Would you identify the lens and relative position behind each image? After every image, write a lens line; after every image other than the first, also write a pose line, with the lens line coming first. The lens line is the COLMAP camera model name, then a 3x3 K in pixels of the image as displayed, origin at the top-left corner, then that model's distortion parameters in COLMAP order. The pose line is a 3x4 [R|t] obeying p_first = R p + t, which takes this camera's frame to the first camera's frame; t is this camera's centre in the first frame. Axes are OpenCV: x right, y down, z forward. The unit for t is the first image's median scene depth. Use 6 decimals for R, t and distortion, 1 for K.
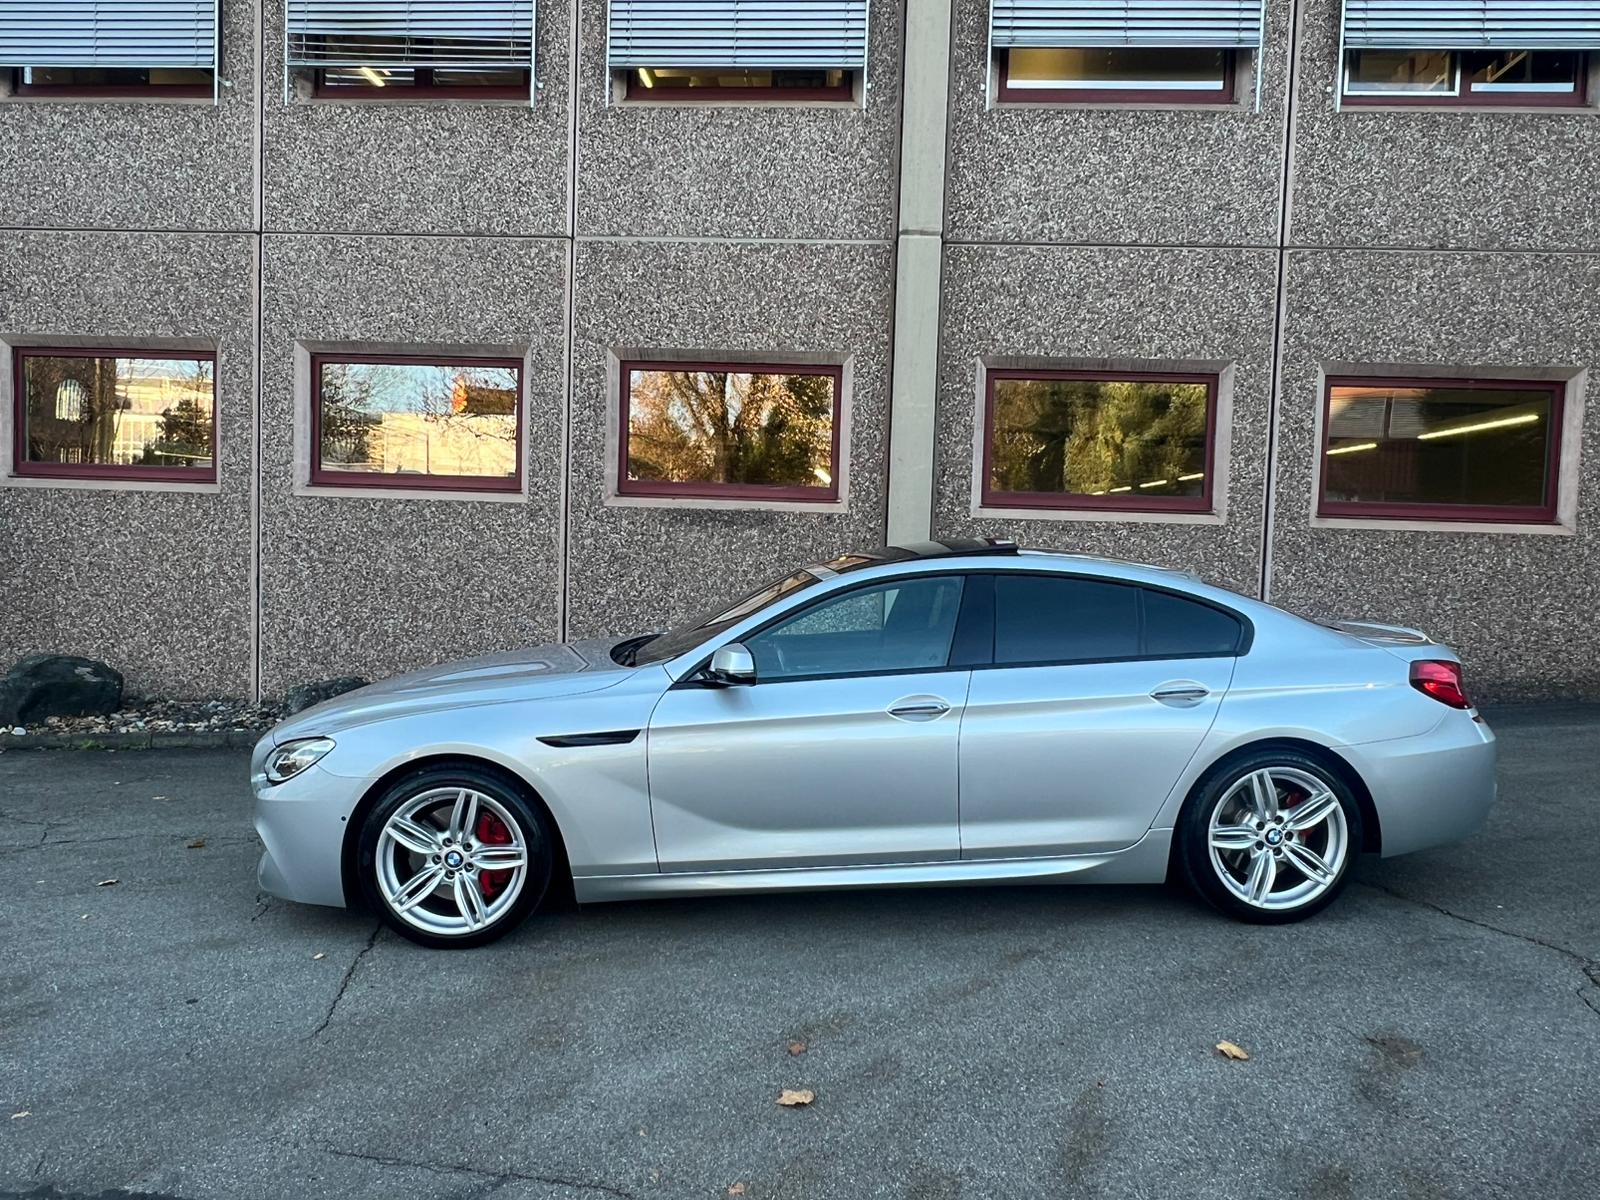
lens RADIAL K [[1183.2, 0, 800.0], [0, 1183.2, 600.0], [0, 0, 1]] dist [-0.001960, -0.002310]
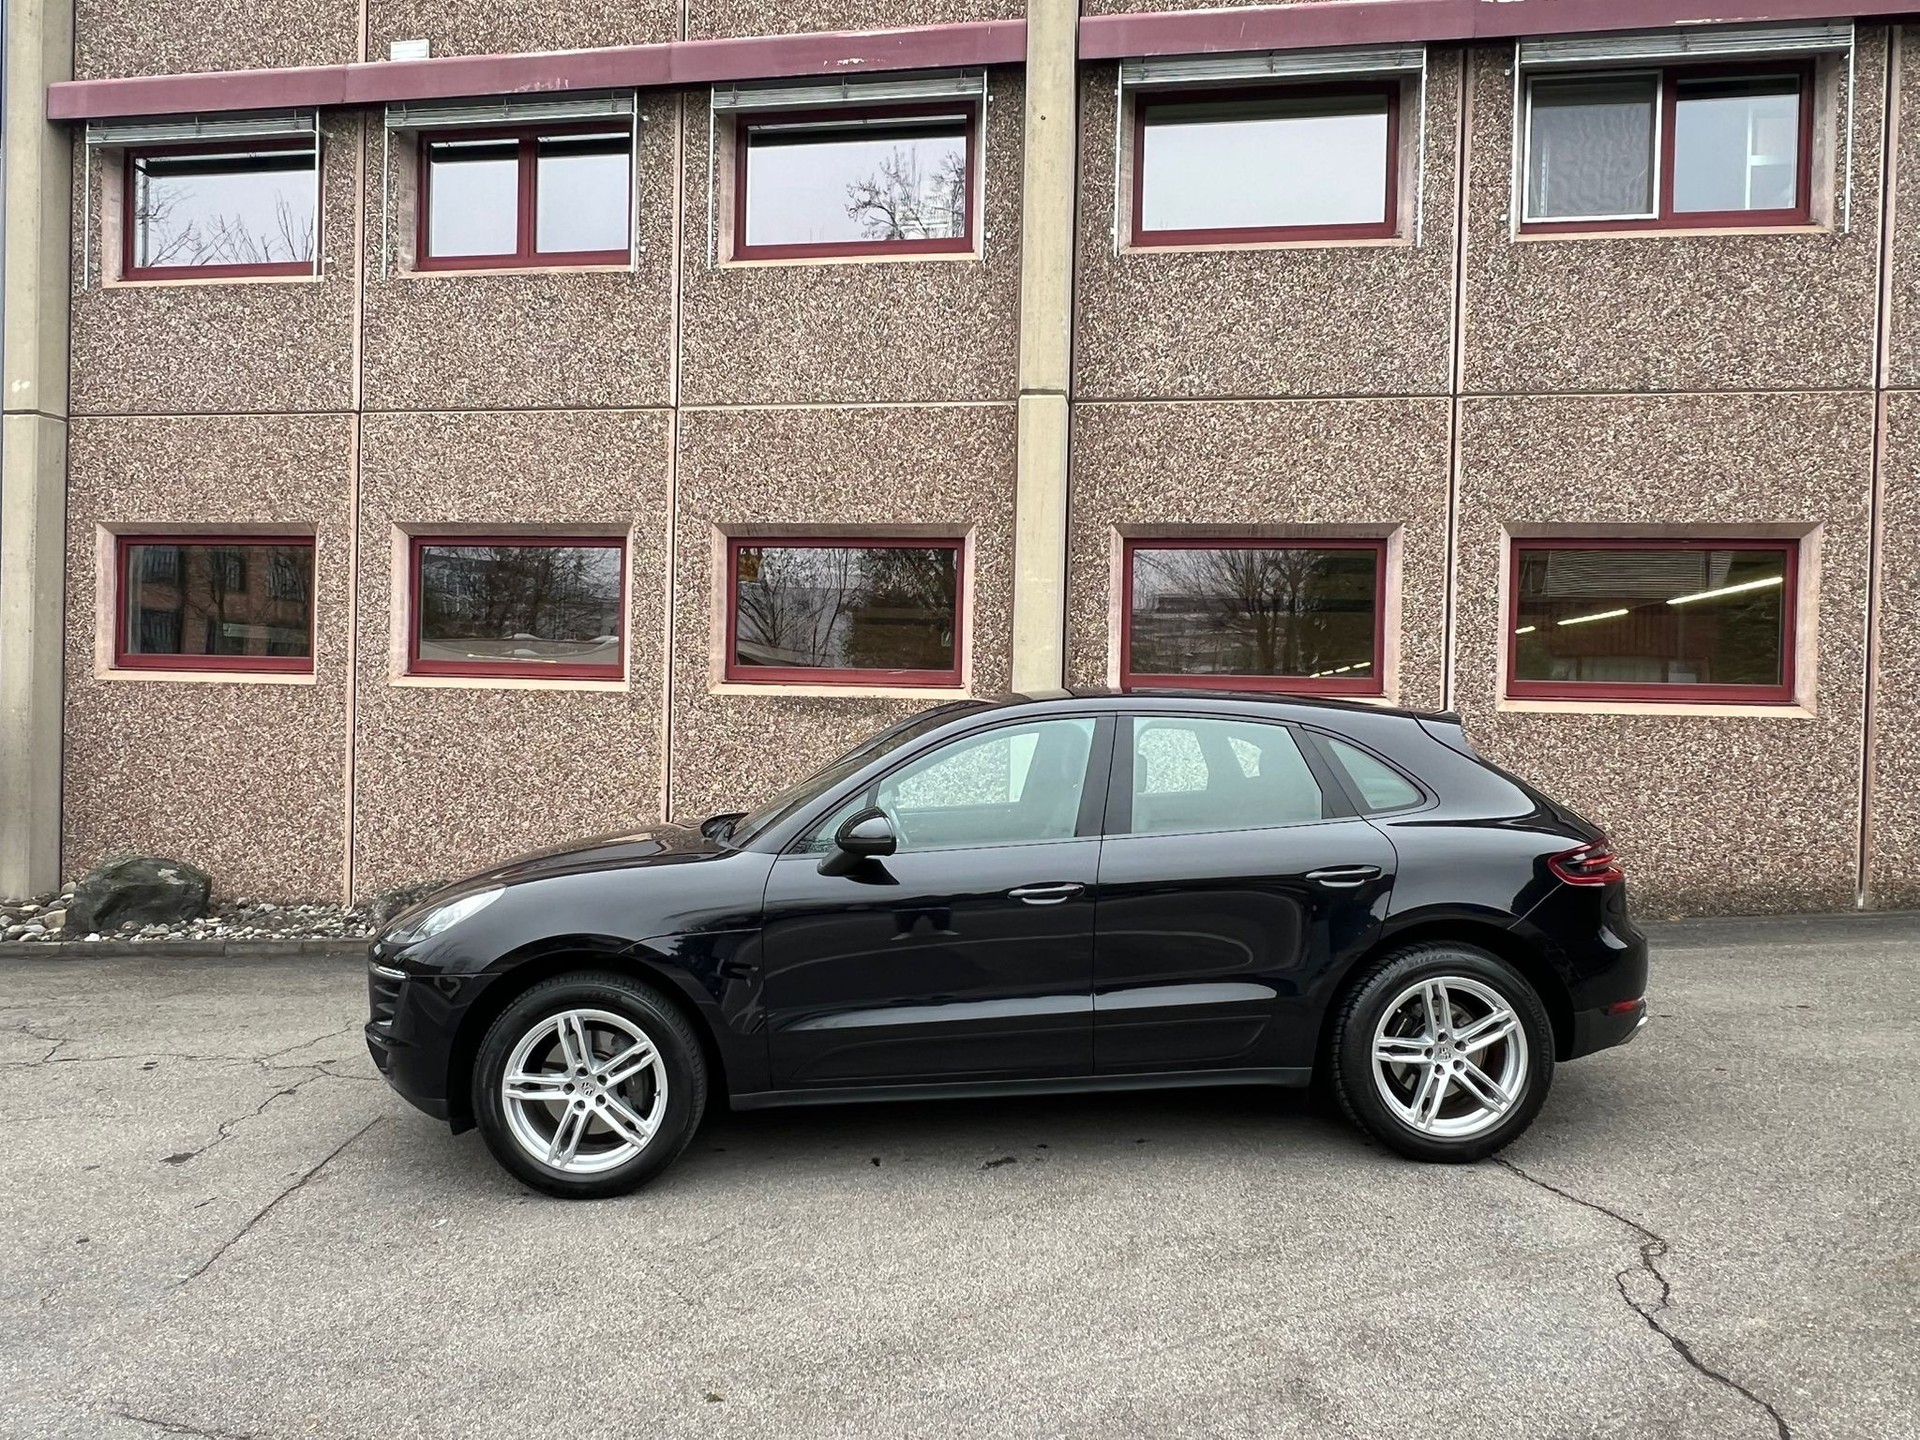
lens RADIAL K [[1311.6, 0, 949.1], [0, 1311.6, 721.4], [0, 0, 1]] dist [0.000263, -0.005523]
pose [[0.995811, -0.007964, -0.091093, 0.115733], [0.003575, 0.998829, -0.048243, -0.008701], [0.091371, 0.047715, 0.994673, 0.002687]]
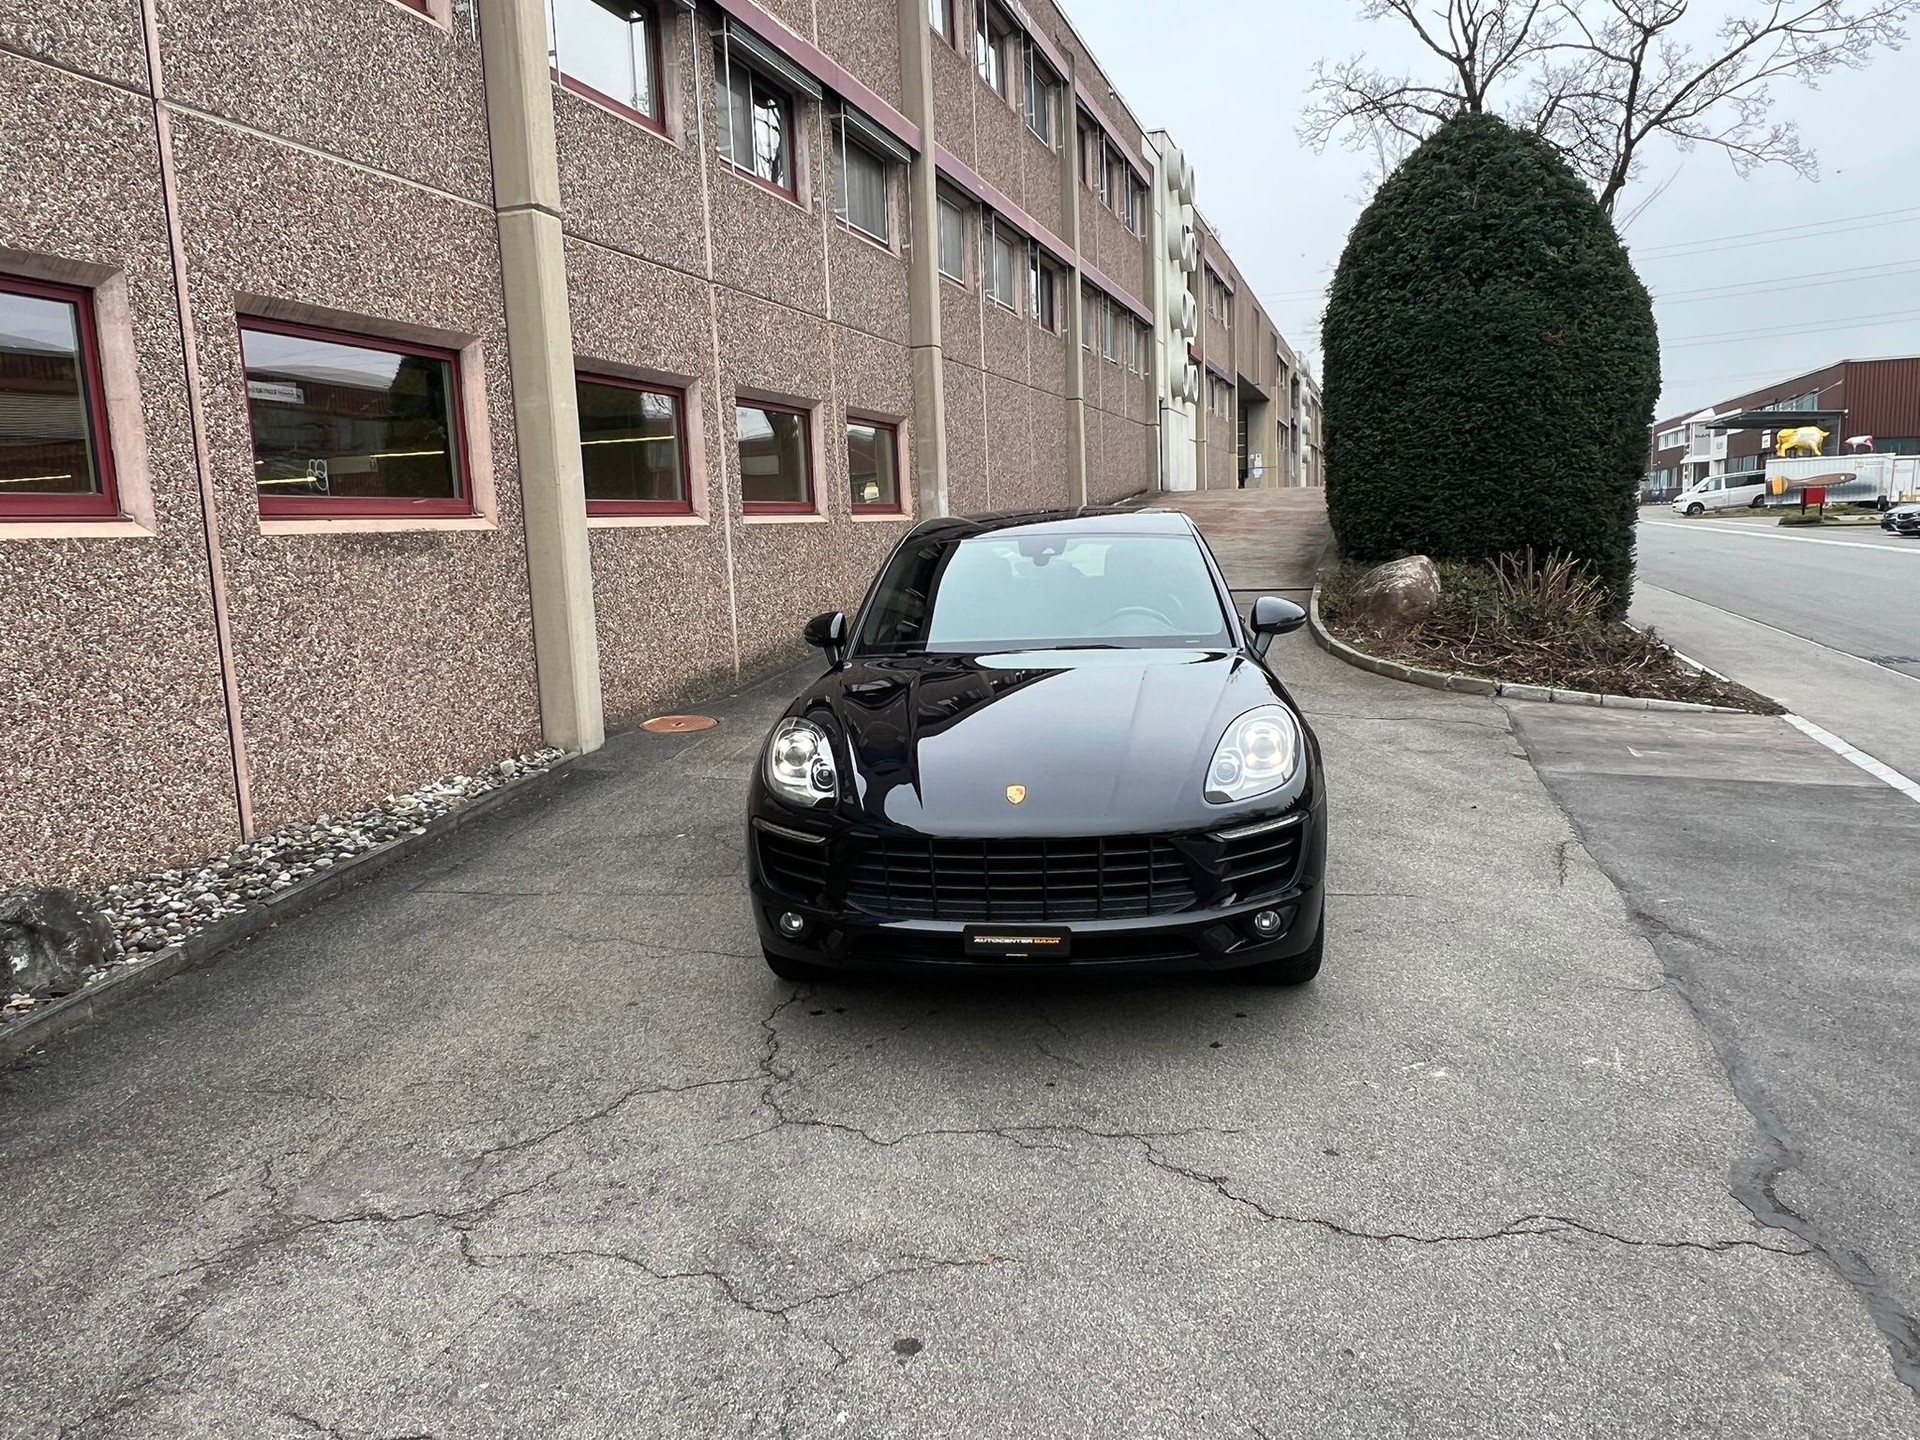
lens RADIAL K [[1309.8, 0, 945.5], [0, 1309.8, 714.5], [0, 0, 1]] dist [-0.001590, -0.001857]
pose [[0.253163, -0.178252, 0.950860, -0.802311], [0.104718, 0.982153, 0.156238, -0.056258], [-0.961739, 0.060019, 0.267311, 0.448893]]
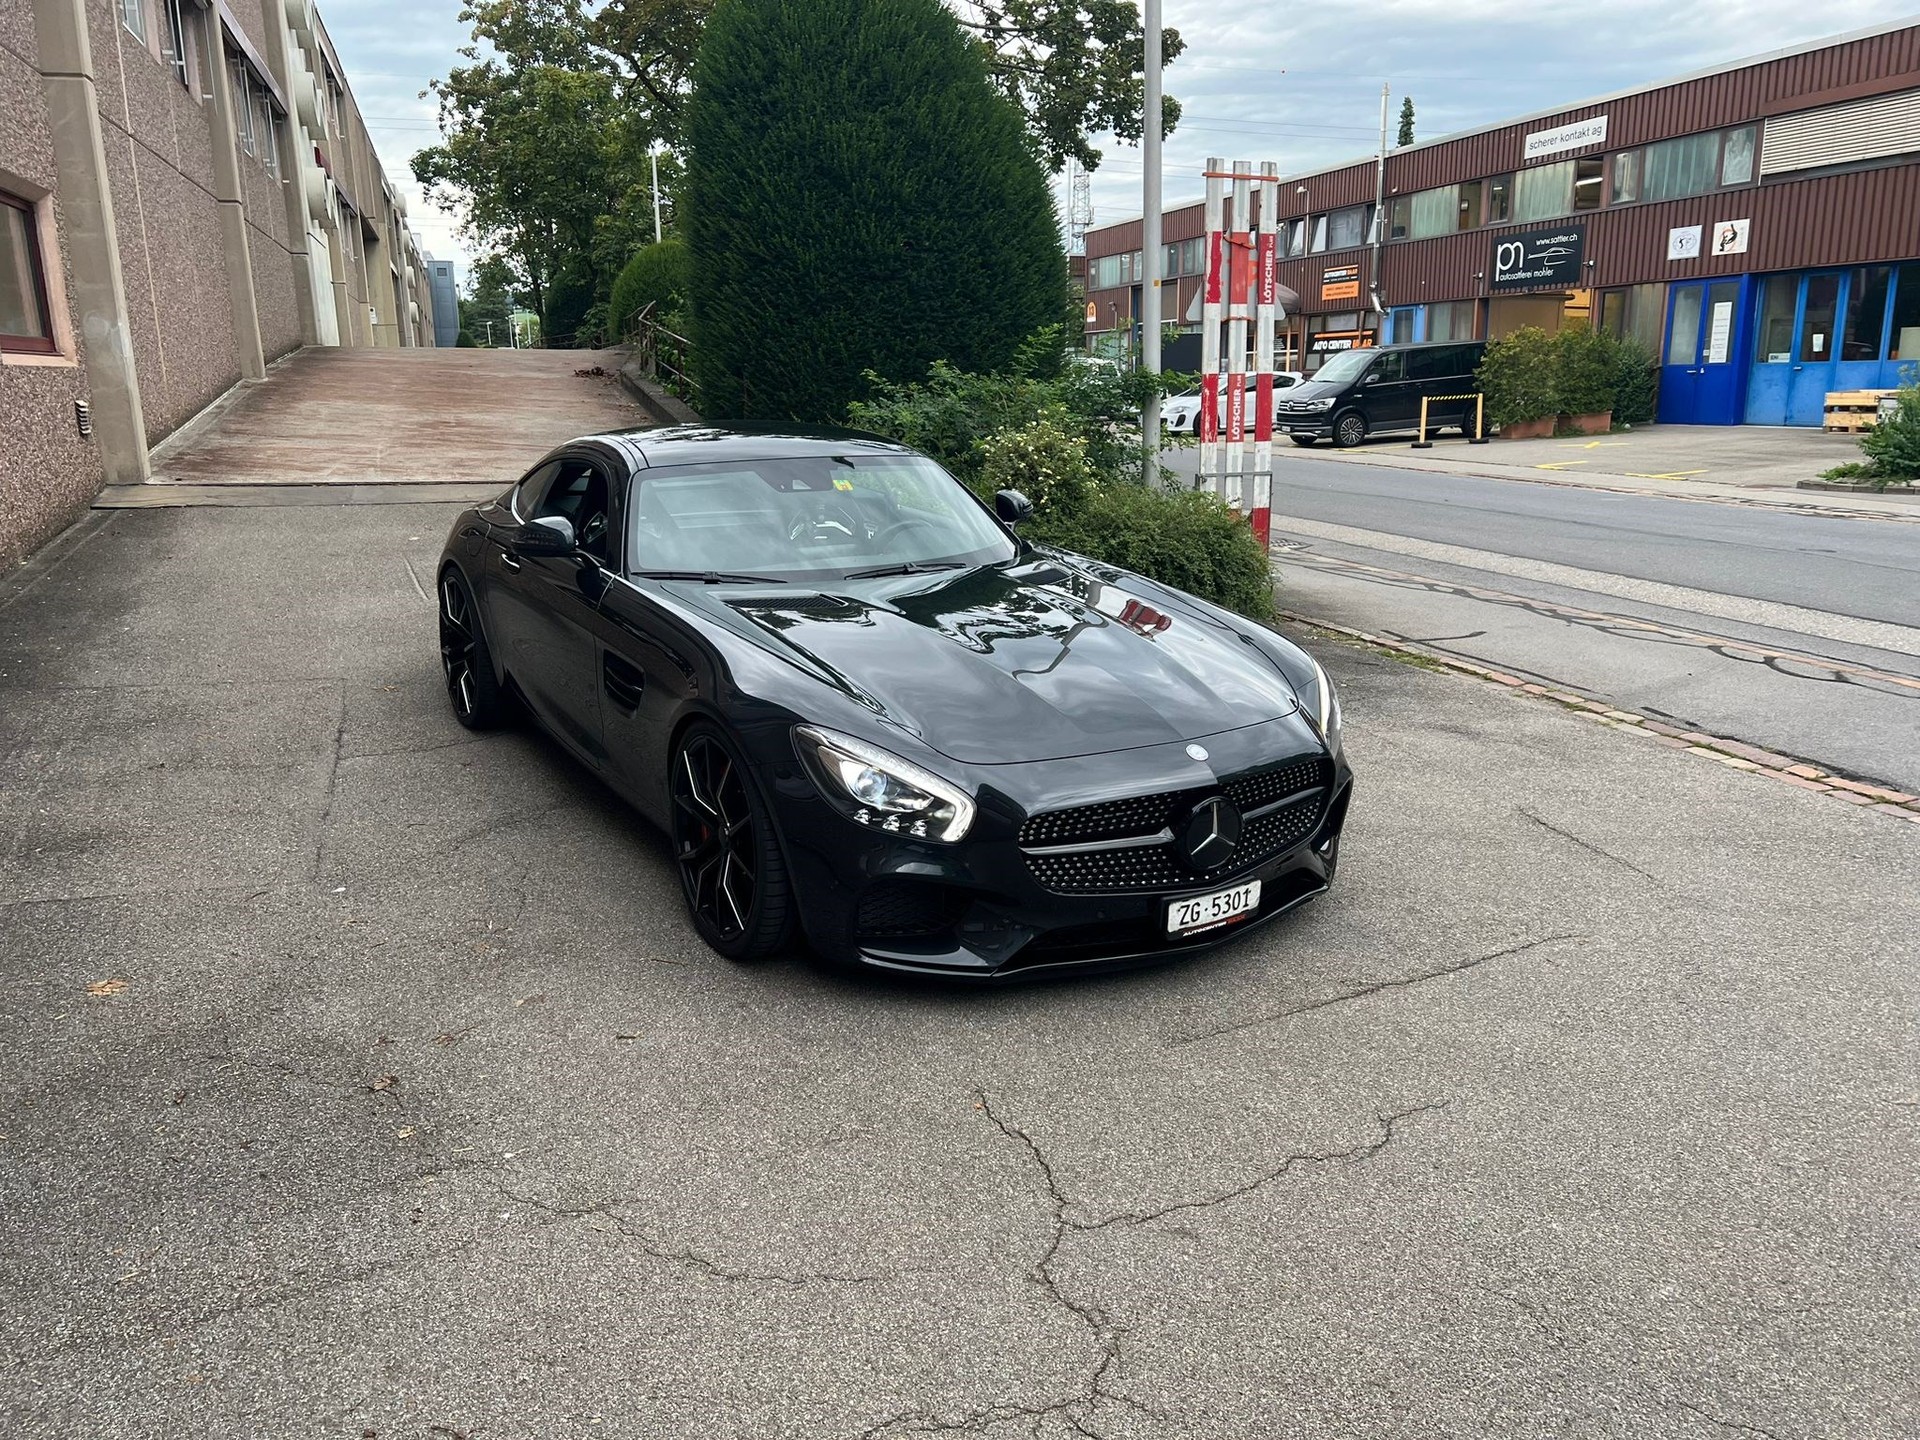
lens RADIAL K [[1441.8, 0, 968.6], [0, 1441.8, 721.8], [0, 0, 1]] dist [0.043881, -0.047412]
pose [[-0.381394, -0.239461, 0.892859, -0.497738], [0.052548, 0.958688, 0.279562, -0.059449], [-0.922918, 0.153541, -0.353054, 0.743057]]
